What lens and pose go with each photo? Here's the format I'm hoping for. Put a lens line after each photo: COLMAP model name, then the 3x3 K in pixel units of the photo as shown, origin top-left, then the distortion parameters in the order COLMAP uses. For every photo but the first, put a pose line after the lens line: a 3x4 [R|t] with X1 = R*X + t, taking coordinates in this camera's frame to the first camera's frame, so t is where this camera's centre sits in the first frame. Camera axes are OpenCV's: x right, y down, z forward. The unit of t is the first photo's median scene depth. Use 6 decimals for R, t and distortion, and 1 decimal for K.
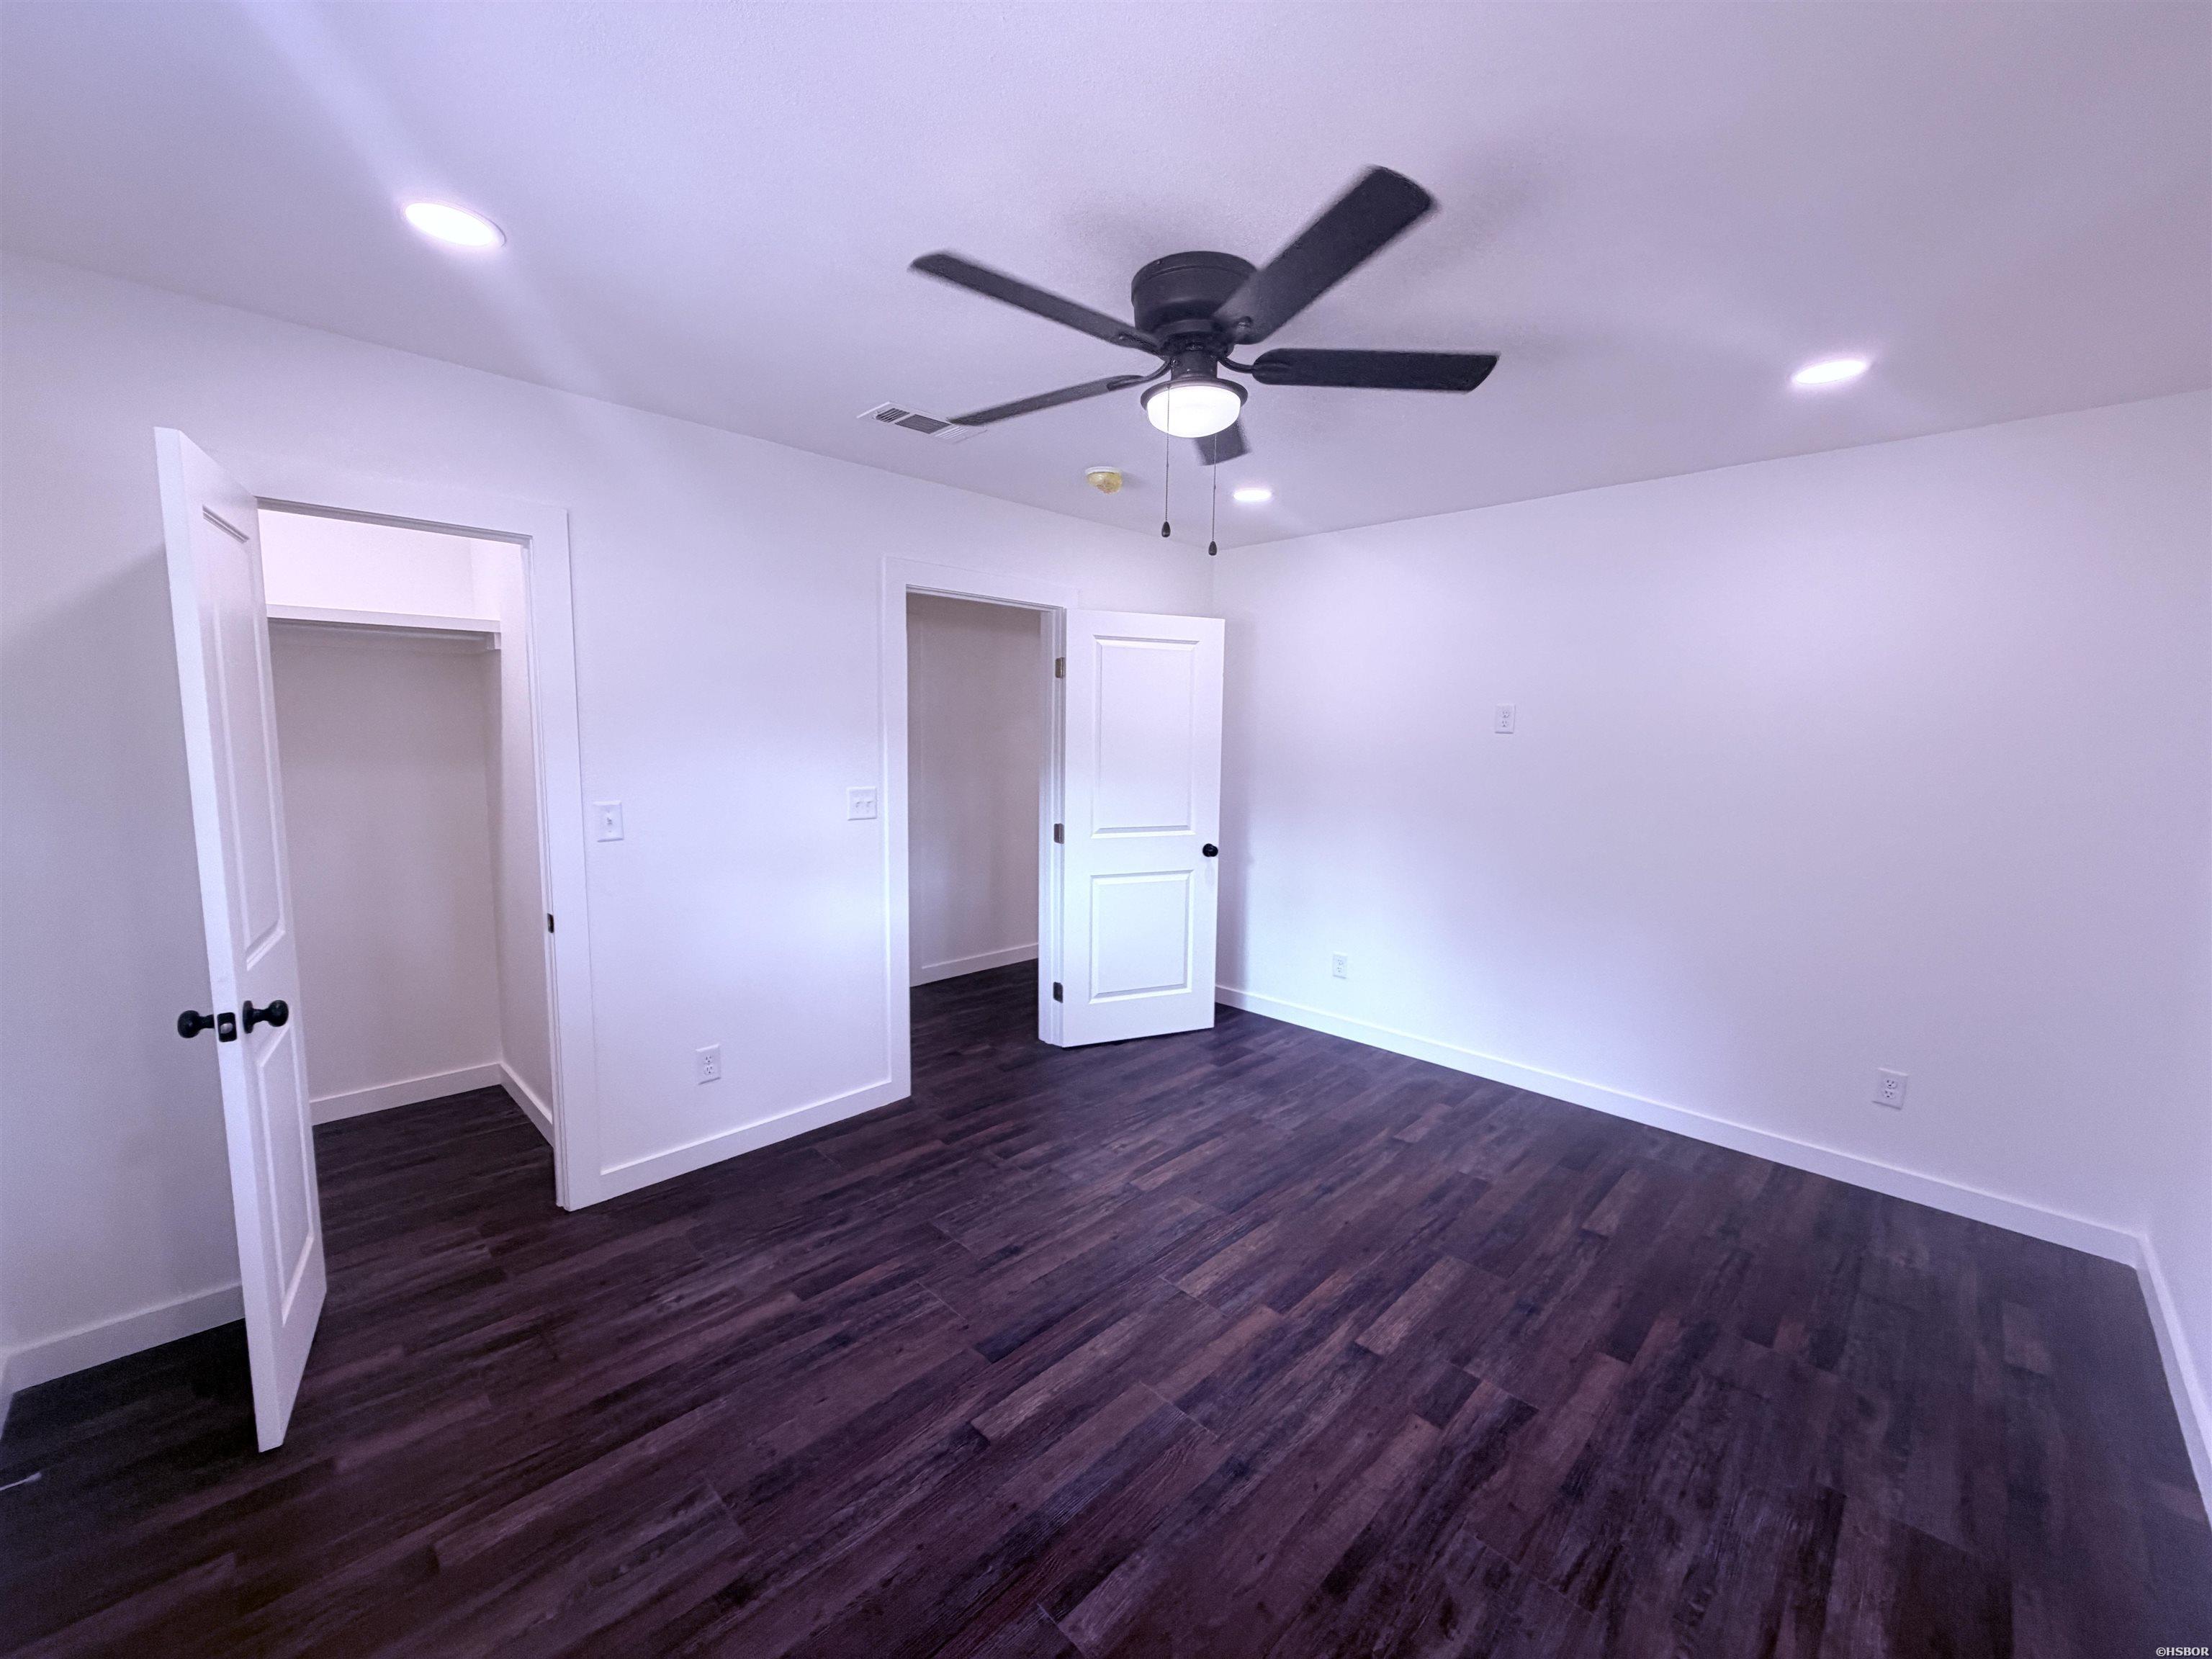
lens RADIAL K [[876.4, 0, 1104.5], [0, 876.4, 827.2], [0, 0, 1]] dist [0.001034, 0.000280]
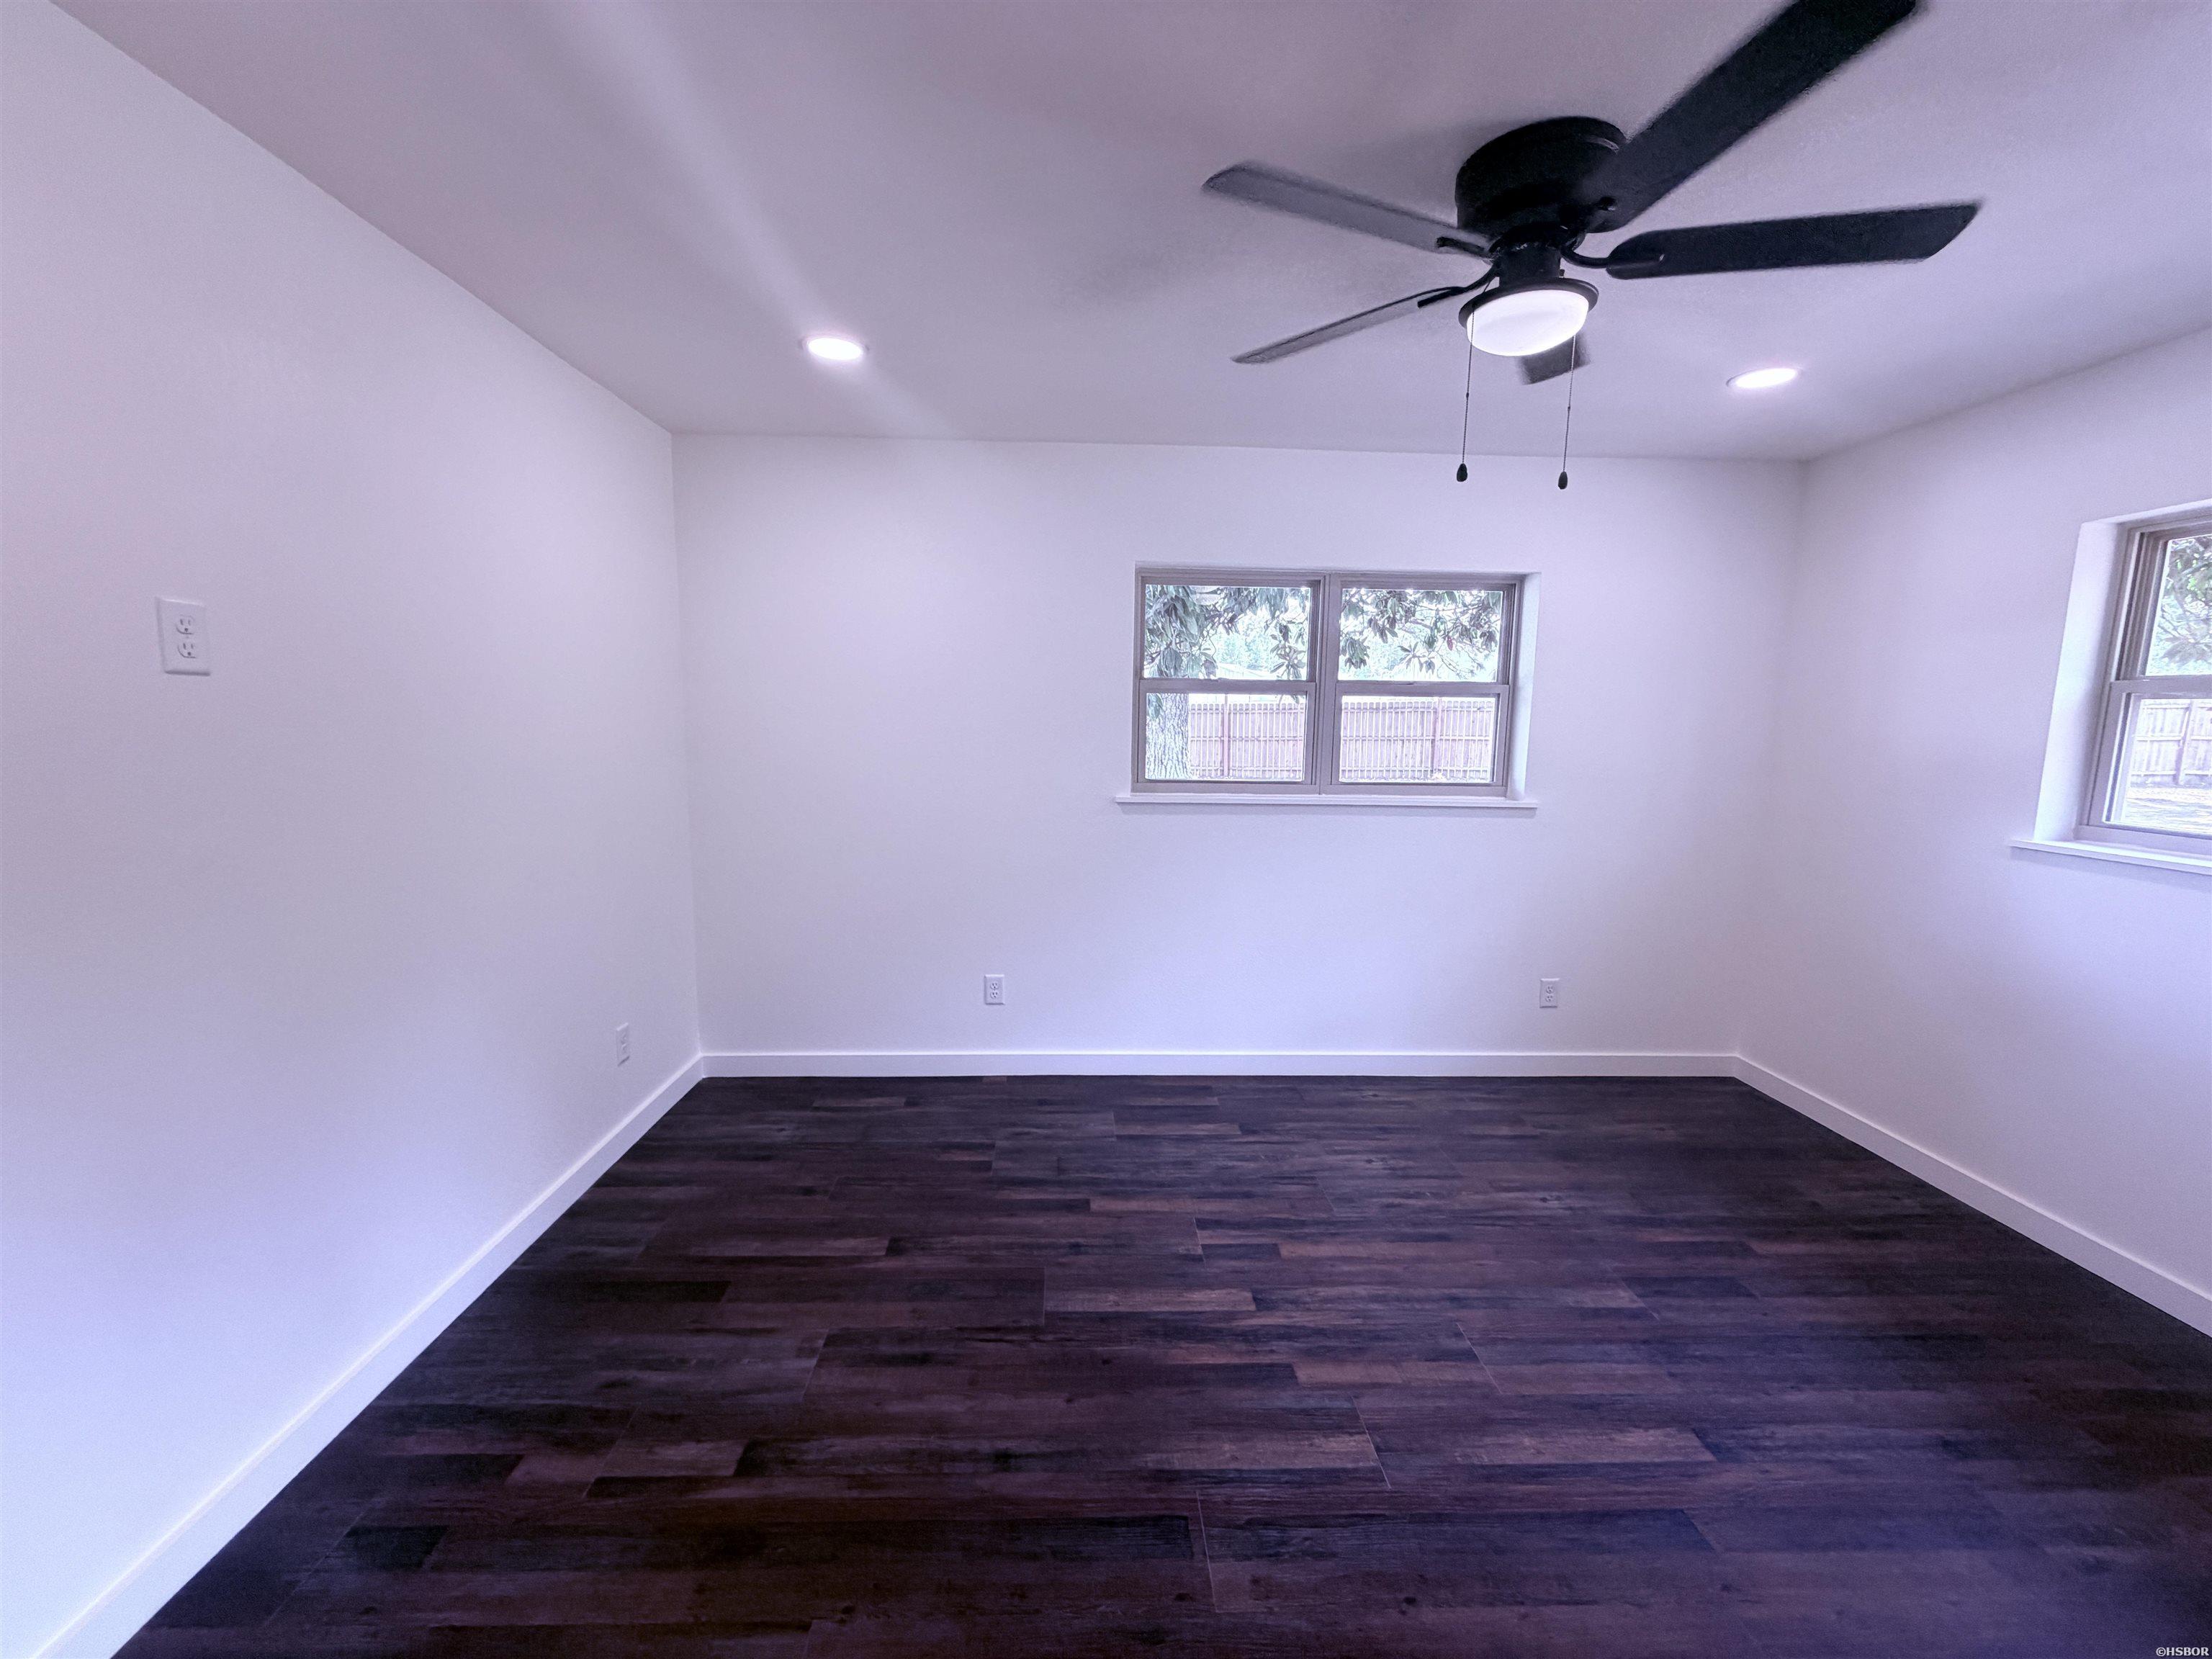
lens RADIAL K [[876.4, 0, 1105.7], [0, 876.4, 822.8], [0, 0, 1]] dist [0.001034, 0.000280]
pose [[-0.728674, -0.111196, 0.675773, -0.214735], [0.050259, 0.975388, 0.214689, -0.189386], [-0.683014, 0.190402, -0.705152, 1.804236]]
